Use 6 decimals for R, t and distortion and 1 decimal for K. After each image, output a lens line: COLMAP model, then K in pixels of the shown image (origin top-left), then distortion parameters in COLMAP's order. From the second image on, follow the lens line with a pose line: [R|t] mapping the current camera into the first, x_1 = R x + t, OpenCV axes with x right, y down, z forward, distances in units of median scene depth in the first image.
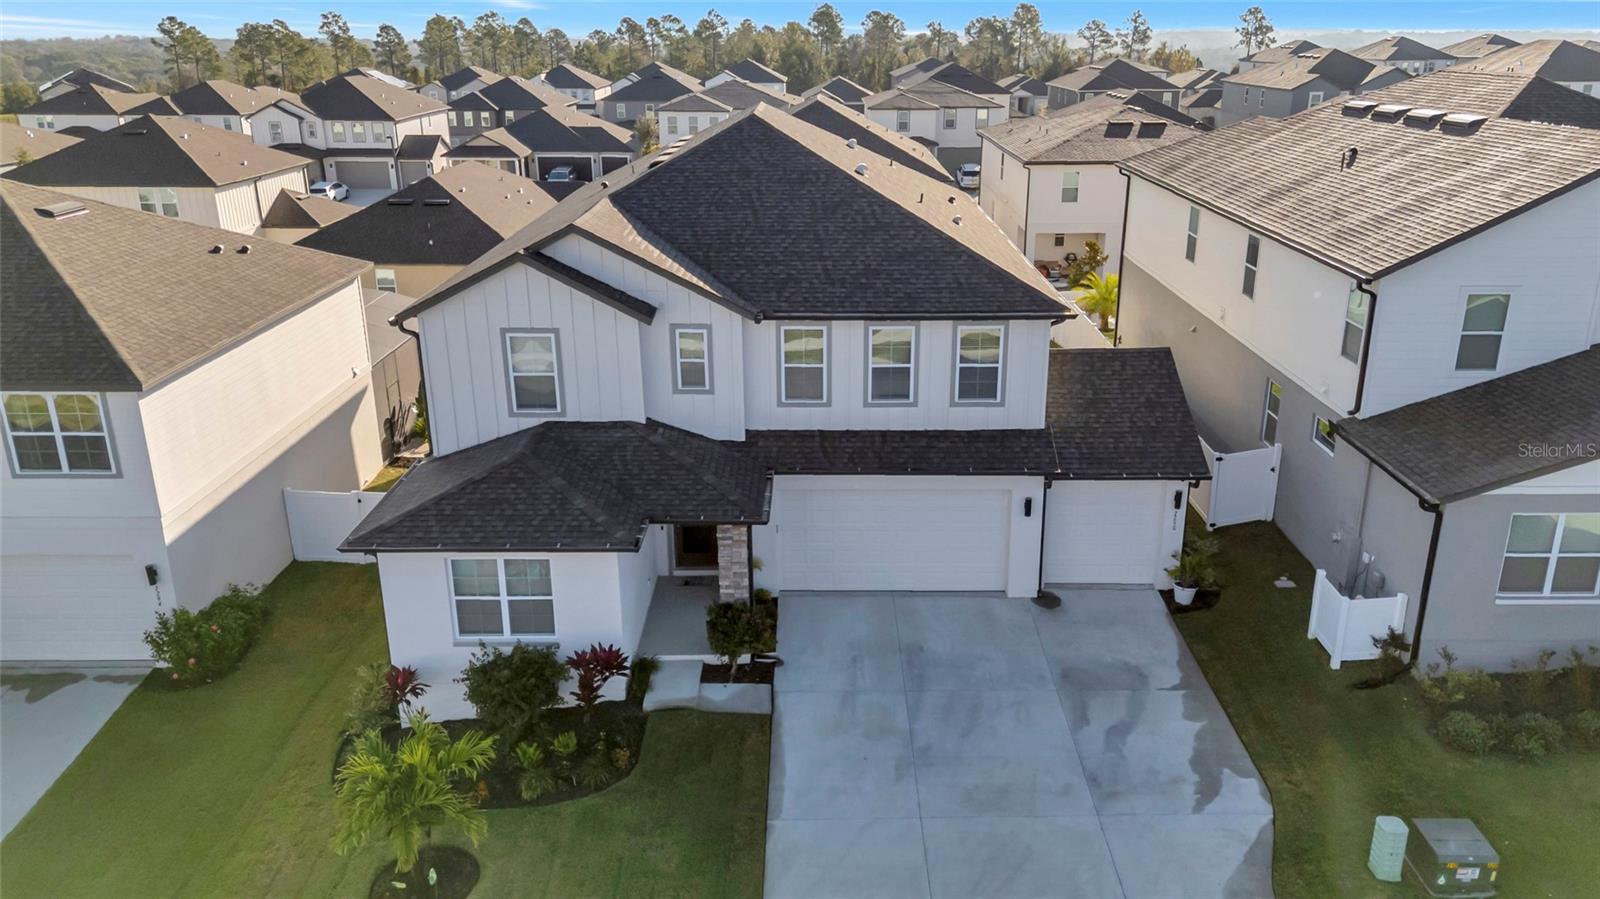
lens RADIAL K [[1200.7, 0, 821.9], [0, 1200.7, 453.0], [0, 0, 1]] dist [0.078849, -0.060787]
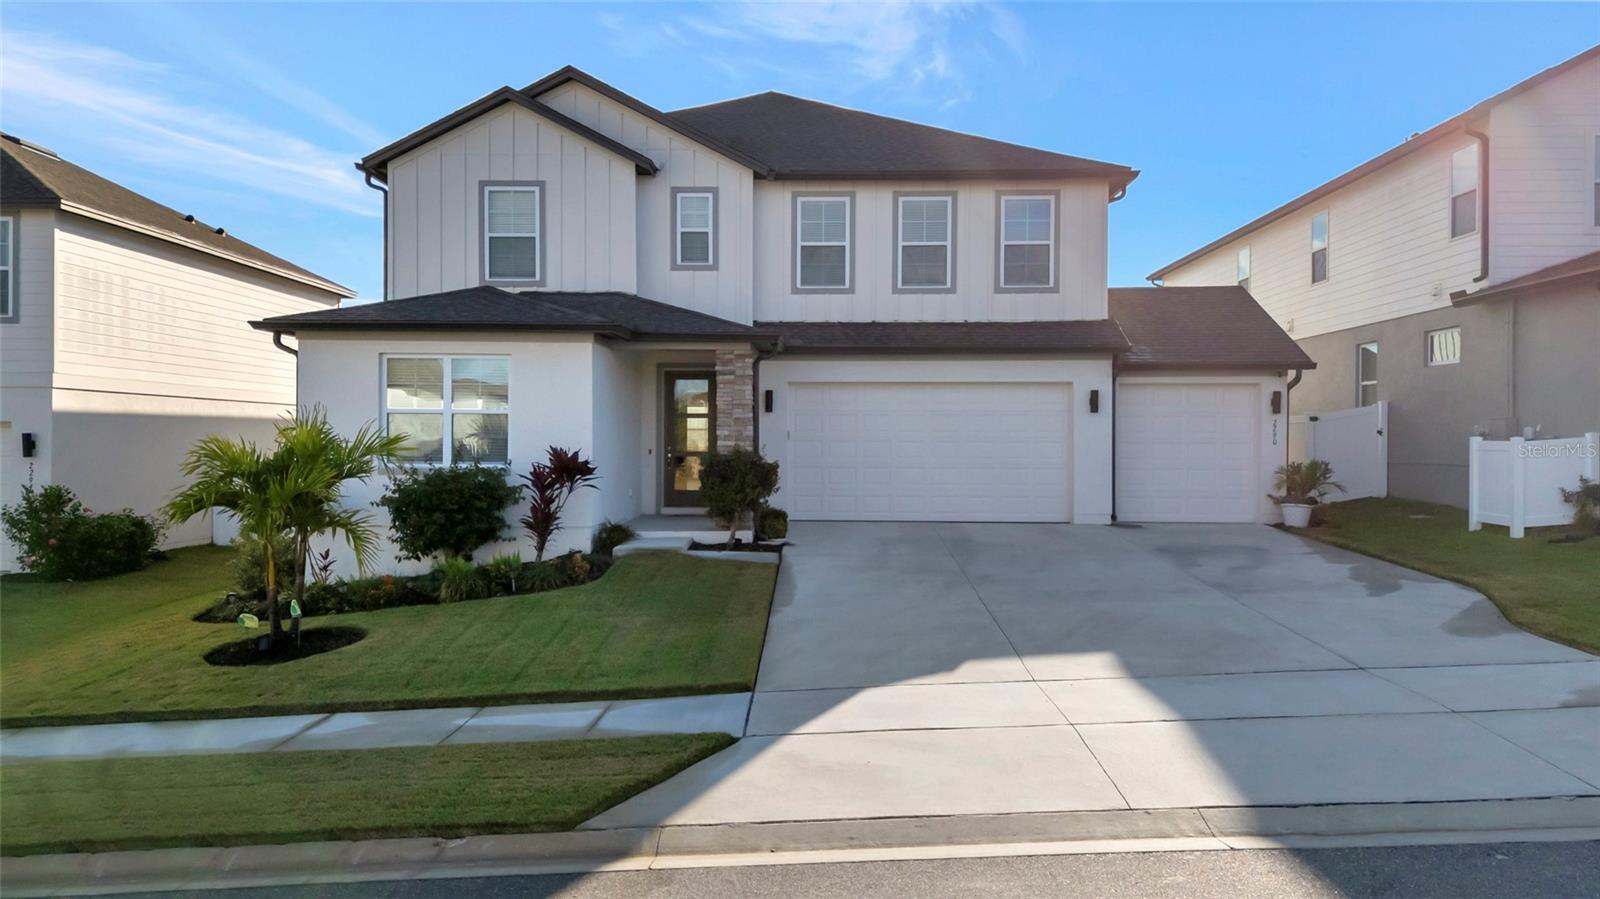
lens RADIAL K [[1215.7, 0, 800.0], [0, 1215.7, 449.5], [0, 0, 1]] dist [0.050858, -0.004814]
pose [[0.999618, 0.006398, -0.026876, -0.007364], [-0.014736, 0.946345, -0.322821, 0.357864], [0.023369, 0.323094, 0.946078, 0.222425]]
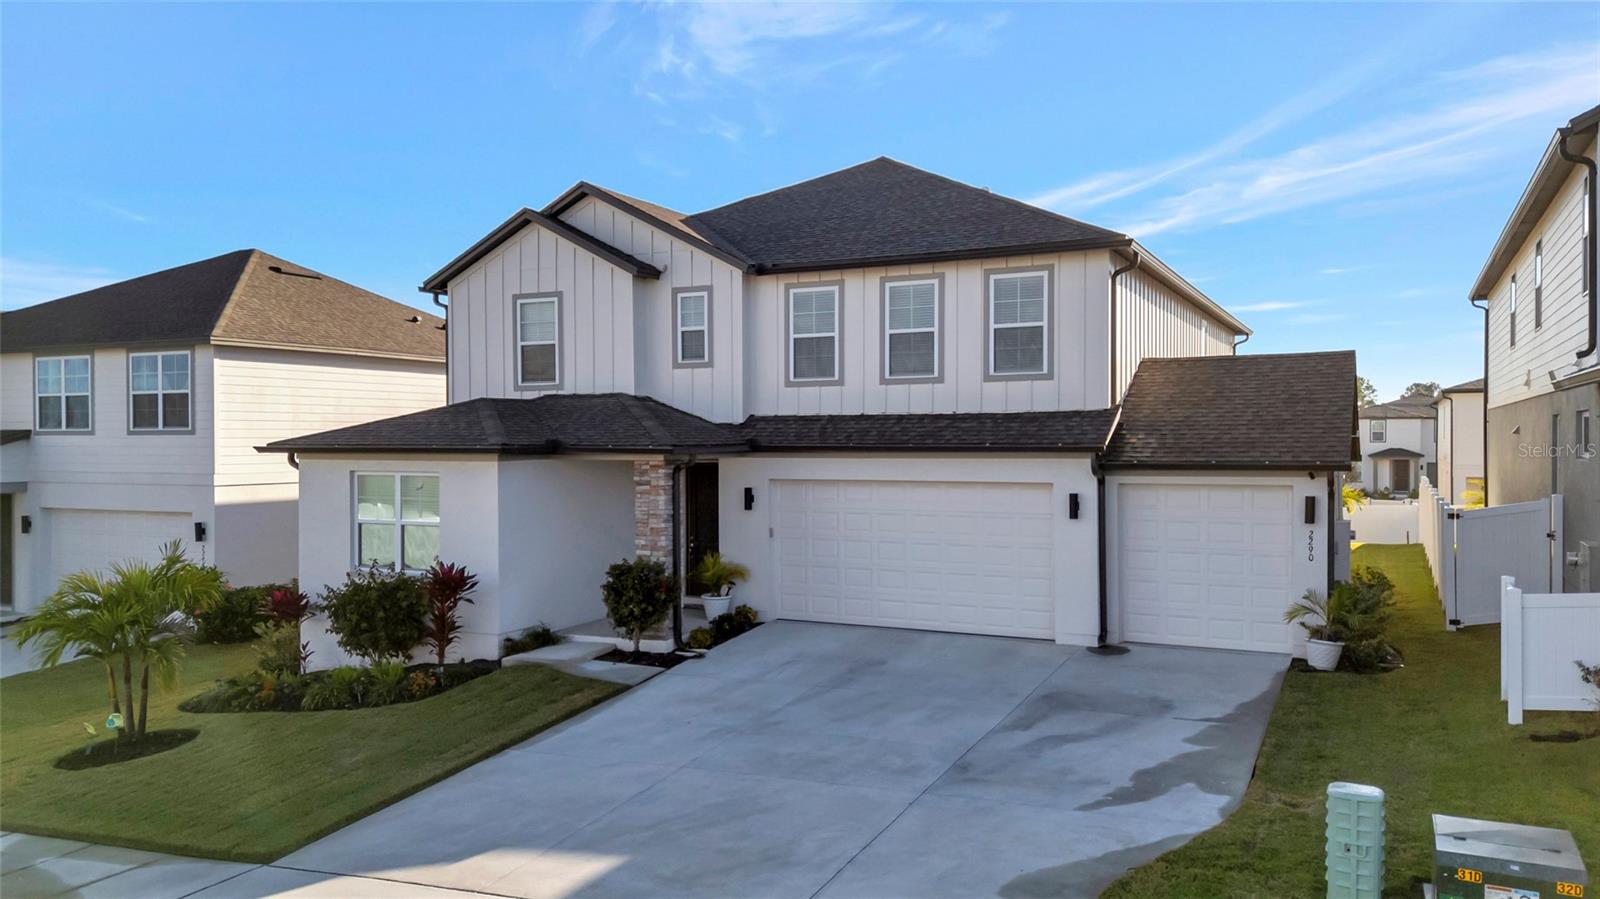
lens RADIAL K [[1209.0, 0, 775.1], [0, 1209.0, 441.1], [0, 0, 1]] dist [0.079572, -0.074537]
pose [[0.894051, -0.000727, -0.447964, 0.347763], [-0.145929, 0.944978, -0.292782, 0.255085], [0.423529, 0.327133, 0.844753, 0.301704]]
